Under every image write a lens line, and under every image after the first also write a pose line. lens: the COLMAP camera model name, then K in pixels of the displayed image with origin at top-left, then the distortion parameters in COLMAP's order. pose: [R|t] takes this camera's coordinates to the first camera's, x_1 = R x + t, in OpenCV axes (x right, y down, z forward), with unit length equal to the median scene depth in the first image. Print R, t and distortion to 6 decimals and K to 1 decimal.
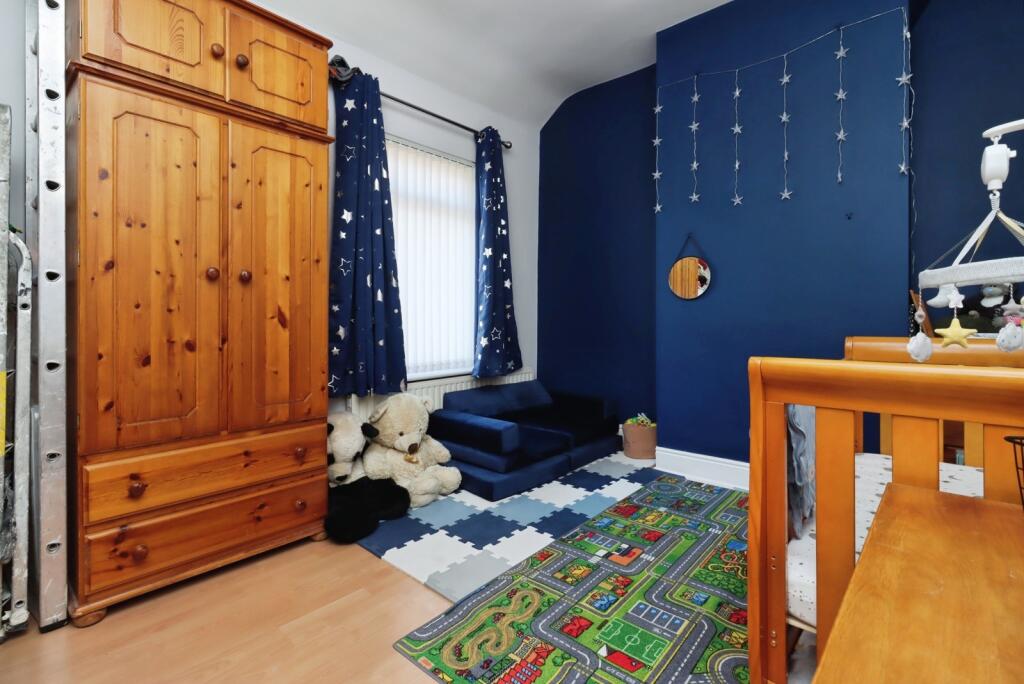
lens RADIAL K [[472.3, 0, 515.9], [0, 472.3, 322.7], [0, 0, 1]] dist [0.000222, -0.000793]
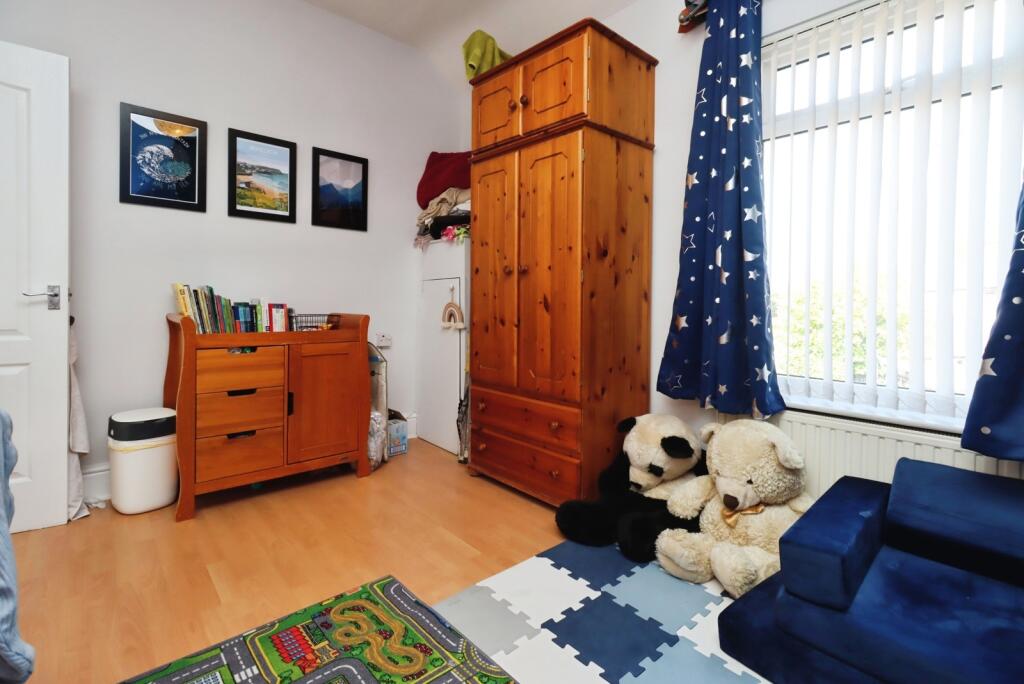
lens RADIAL K [[474.4, 0, 517.4], [0, 474.4, 311.1], [0, 0, 1]] dist [-0.000371, -0.000738]
pose [[-0.111822, 0.018712, -0.993552, 0.495382], [-0.022146, 0.999527, 0.021317, -0.010317], [0.993481, 0.024387, -0.111355, 0.805728]]
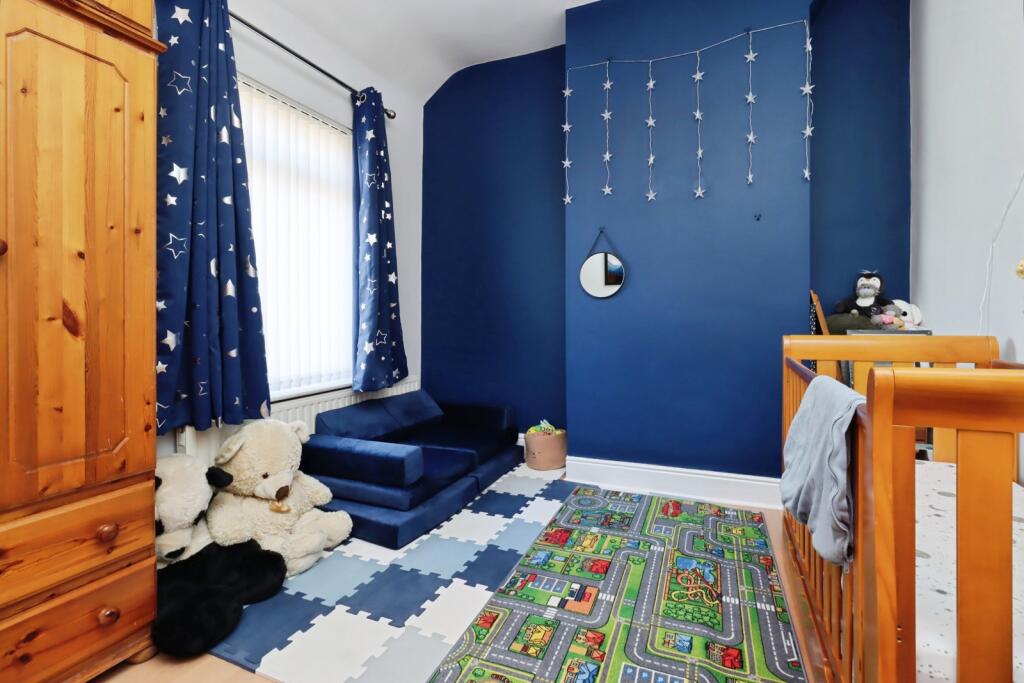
lens RADIAL K [[472.3, 0, 515.9], [0, 472.3, 322.2], [0, 0, 1]] dist [0.000222, -0.000793]
pose [[0.947571, -0.007105, 0.319465, -0.109199], [0.007760, 0.999970, -0.000777, -0.001428], [-0.319450, 0.003216, 0.947598, 0.179174]]
